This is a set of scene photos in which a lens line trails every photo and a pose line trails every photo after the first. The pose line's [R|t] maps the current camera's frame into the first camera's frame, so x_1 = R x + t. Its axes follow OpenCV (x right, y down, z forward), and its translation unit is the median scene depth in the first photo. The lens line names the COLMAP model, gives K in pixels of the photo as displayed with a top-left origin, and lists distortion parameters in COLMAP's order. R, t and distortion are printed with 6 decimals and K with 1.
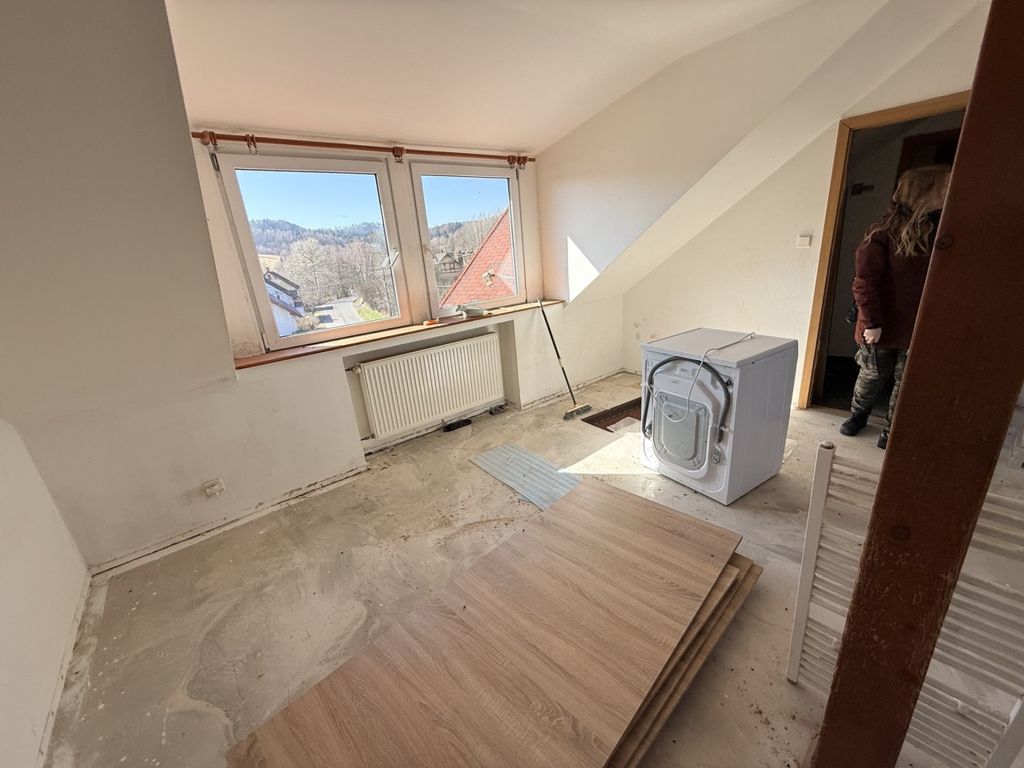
lens RADIAL K [[405.2, 0, 510.9], [0, 405.2, 386.4], [0, 0, 1]] dist [0.003702, -0.000882]
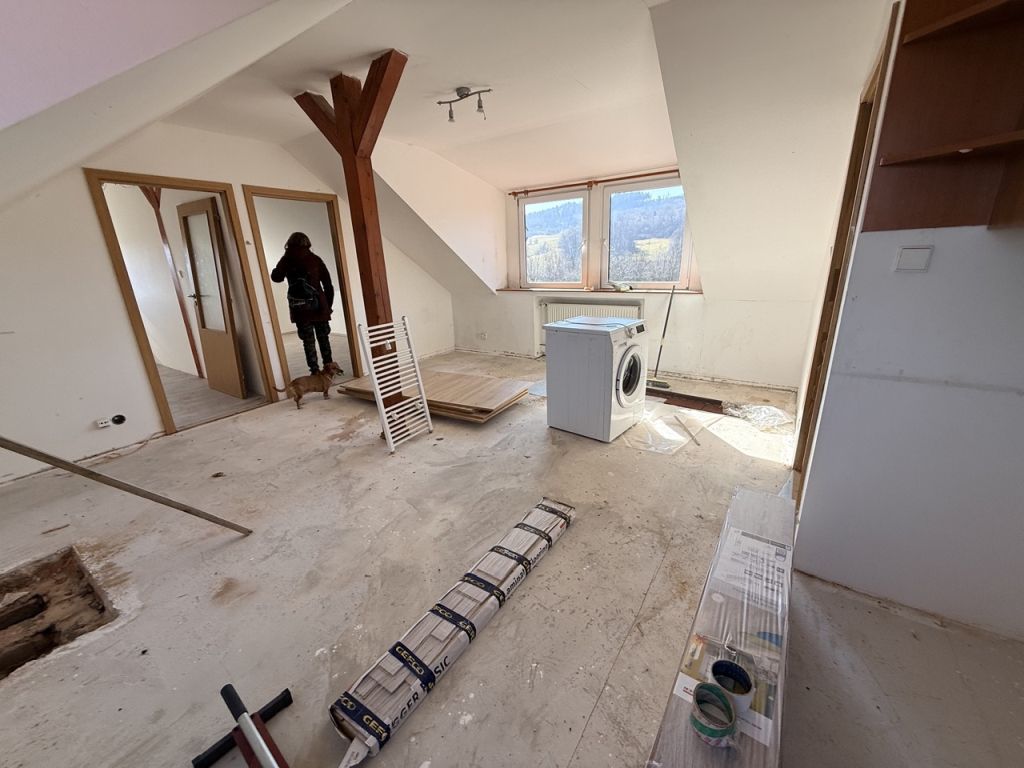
lens RADIAL K [[405.2, 0, 515.2], [0, 405.2, 383.3], [0, 0, 1]] dist [0.003702, -0.000882]
pose [[0.304044, 0.349099, -0.886390, 1.352770], [-0.299855, 0.918216, 0.258780, -0.154416], [0.904237, 0.187108, 0.383857, 0.217043]]
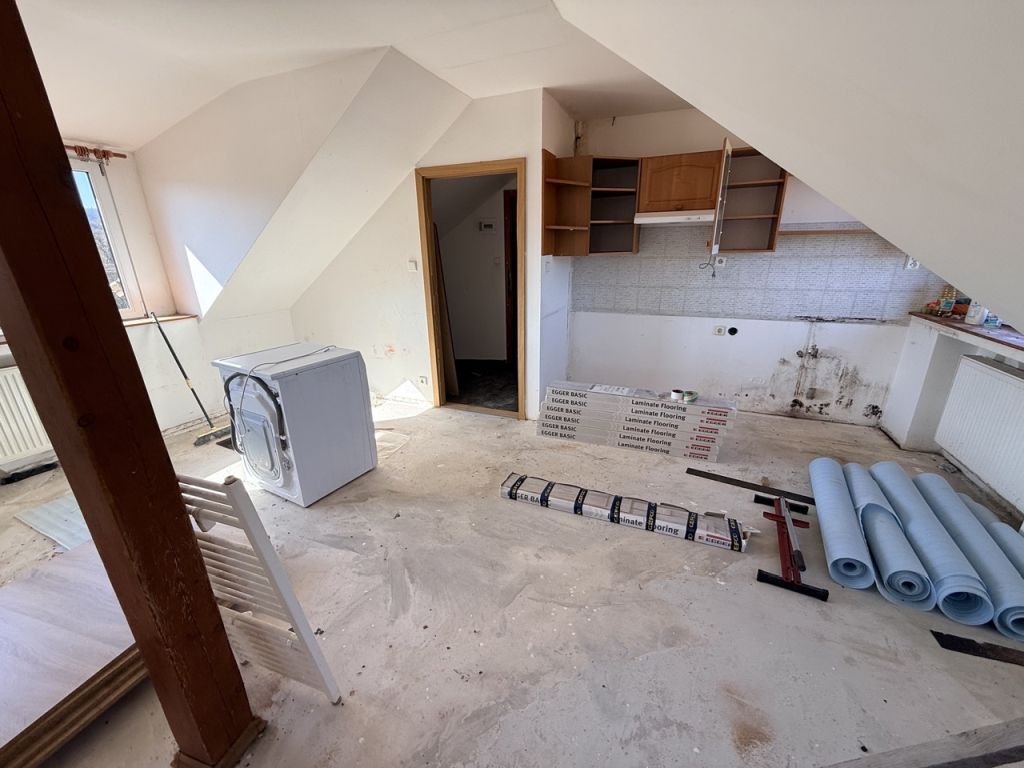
lens RADIAL K [[405.2, 0, 505.4], [0, 405.2, 385.5], [0, 0, 1]] dist [0.003702, -0.000882]
pose [[0.884543, -0.081696, 0.459248, 0.407027], [0.094945, 0.995466, -0.005786, 0.022489], [-0.456693, 0.048721, 0.888289, -0.159084]]
